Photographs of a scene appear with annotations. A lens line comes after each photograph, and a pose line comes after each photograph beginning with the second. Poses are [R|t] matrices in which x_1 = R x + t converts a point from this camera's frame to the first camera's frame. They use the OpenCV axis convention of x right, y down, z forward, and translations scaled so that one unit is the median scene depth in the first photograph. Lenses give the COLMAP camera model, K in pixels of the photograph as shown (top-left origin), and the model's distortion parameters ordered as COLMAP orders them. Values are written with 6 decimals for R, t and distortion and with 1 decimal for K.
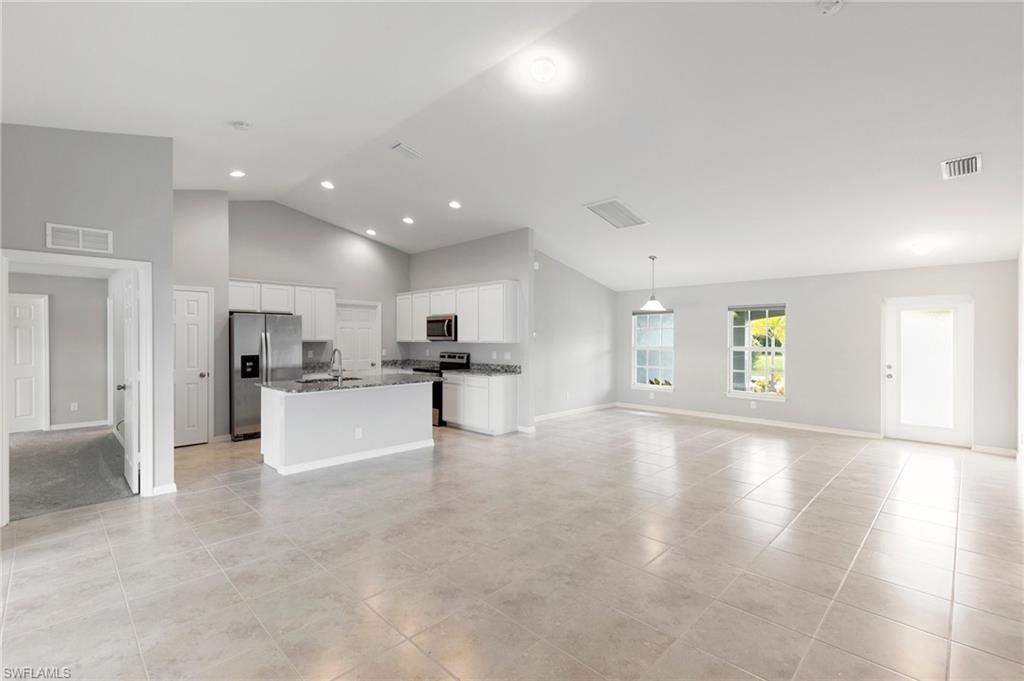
lens RADIAL K [[453.8, 0, 512.0], [0, 453.8, 340.5], [0, 0, 1]] dist [-0.000170, -0.000084]
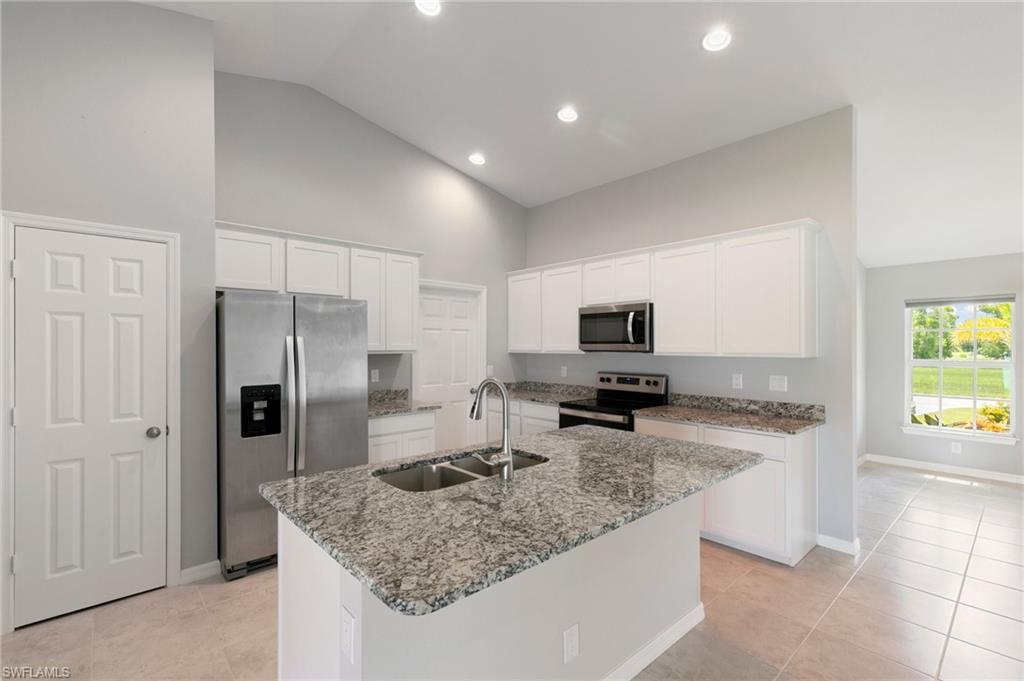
lens RADIAL K [[455.7, 0, 511.8], [0, 455.7, 346.8], [0, 0, 1]] dist [0.002083, 0.000185]
pose [[0.997948, -0.000929, -0.064024, -0.255500], [0.000702, 0.999993, -0.003561, -0.003631], [0.064026, 0.003508, 0.997942, 0.481246]]
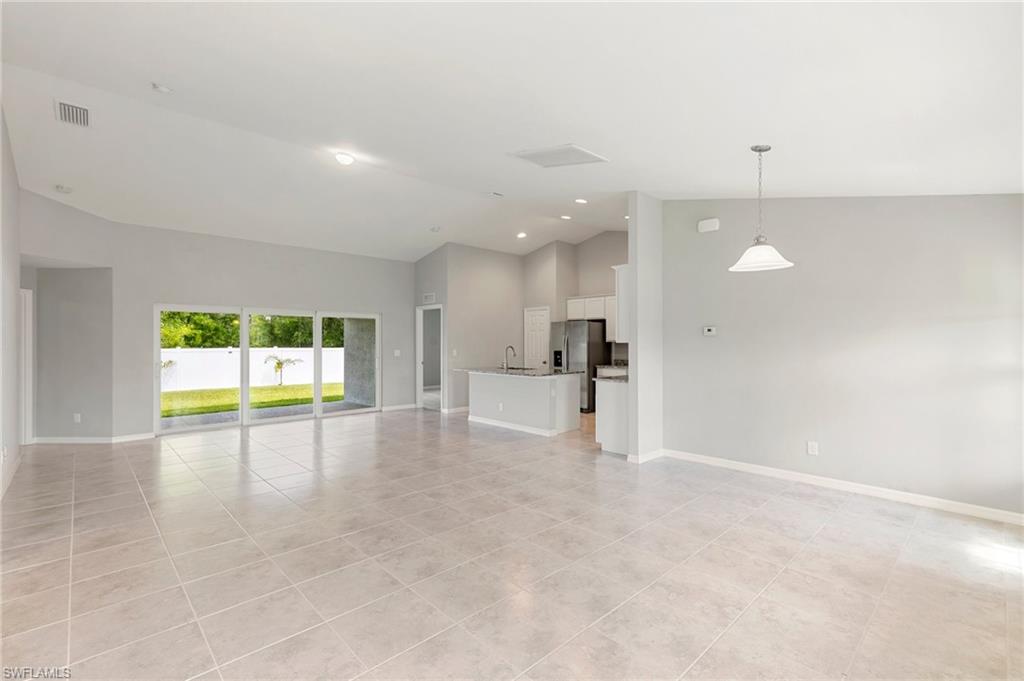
lens RADIAL K [[453.8, 0, 512.0], [0, 453.8, 340.5], [0, 0, 1]] dist [-0.000170, -0.000084]
pose [[-0.030154, -0.003887, -0.999538, 0.744318], [-0.007668, 0.999964, -0.003657, 0.005162], [0.999516, 0.007555, -0.030183, 0.768621]]
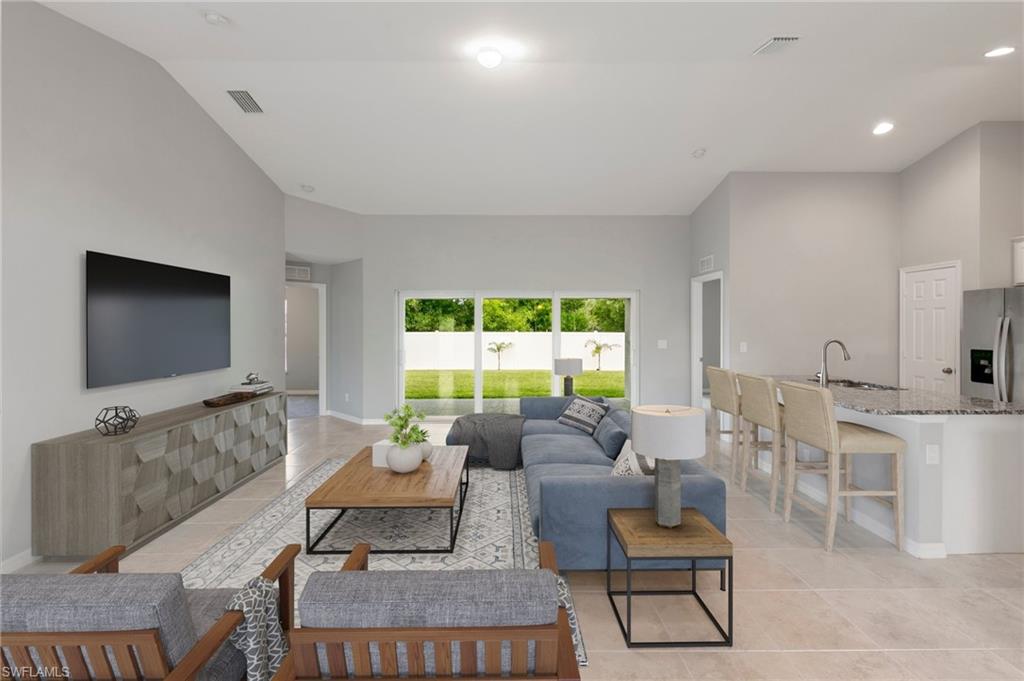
lens RADIAL K [[462.0, 0, 510.9], [0, 462.0, 327.6], [0, 0, 1]] dist [0.002915, 0.000359]
pose [[-0.701085, 0.003228, -0.713070, 0.373676], [-0.006829, 0.999913, 0.011241, -0.004116], [0.713045, 0.012751, -0.701002, 0.841664]]
